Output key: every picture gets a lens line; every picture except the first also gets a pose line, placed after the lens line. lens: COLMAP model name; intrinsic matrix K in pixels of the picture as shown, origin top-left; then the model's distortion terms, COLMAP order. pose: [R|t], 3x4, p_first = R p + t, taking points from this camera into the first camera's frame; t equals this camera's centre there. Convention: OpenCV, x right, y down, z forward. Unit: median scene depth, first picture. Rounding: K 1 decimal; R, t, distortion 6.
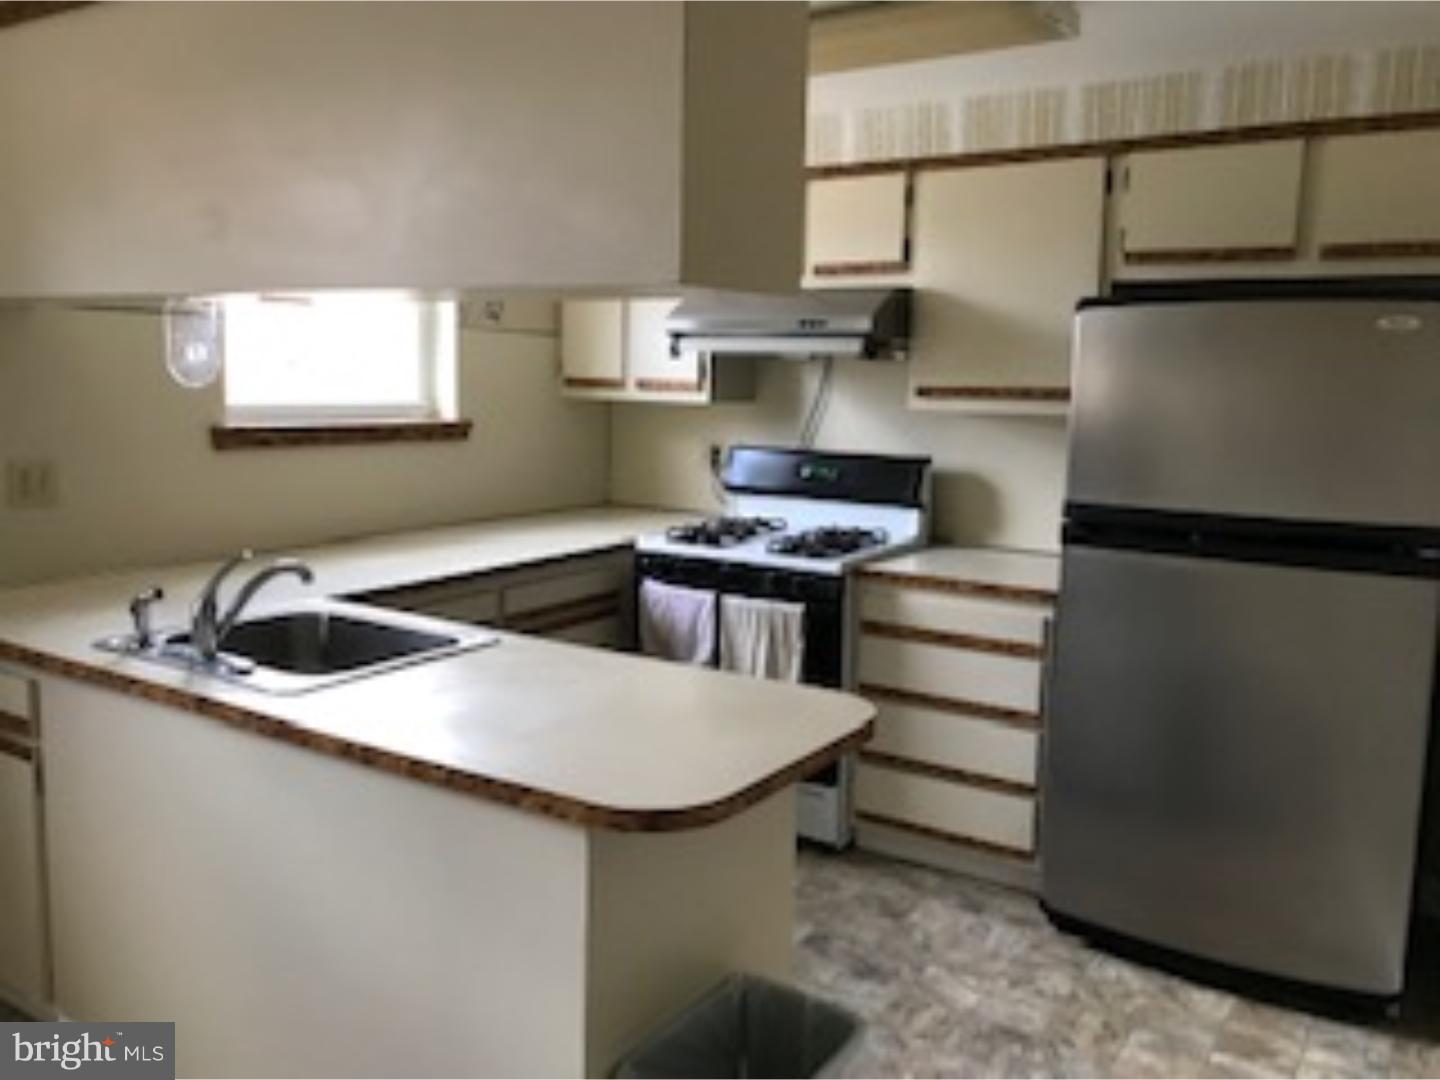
lens RADIAL K [[1190.1, 0, 720.2], [0, 1190.1, 538.1], [0, 0, 1]] dist [0.046293, -0.005490]
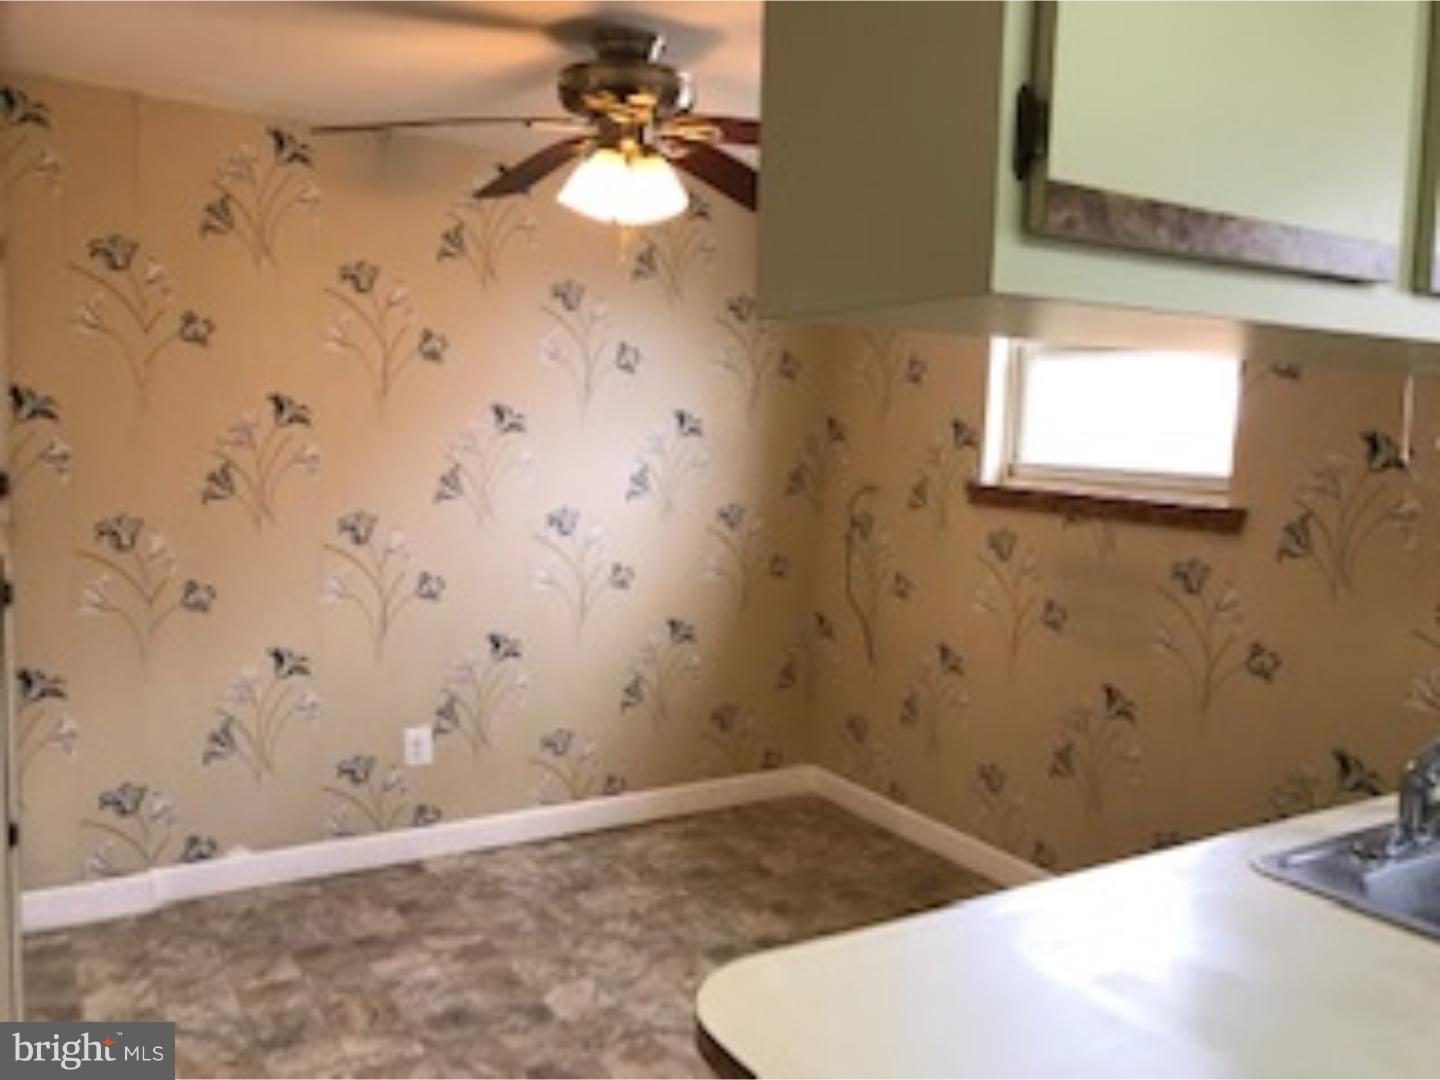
lens RADIAL K [[1190.1, 0, 720.9], [0, 1190.1, 537.9], [0, 0, 1]] dist [0.046293, -0.005490]
pose [[-0.425233, 0.062147, -0.902948, 0.878050], [-0.149341, 0.979147, 0.137722, -0.191973], [0.892678, 0.193411, -0.407084, 1.478287]]
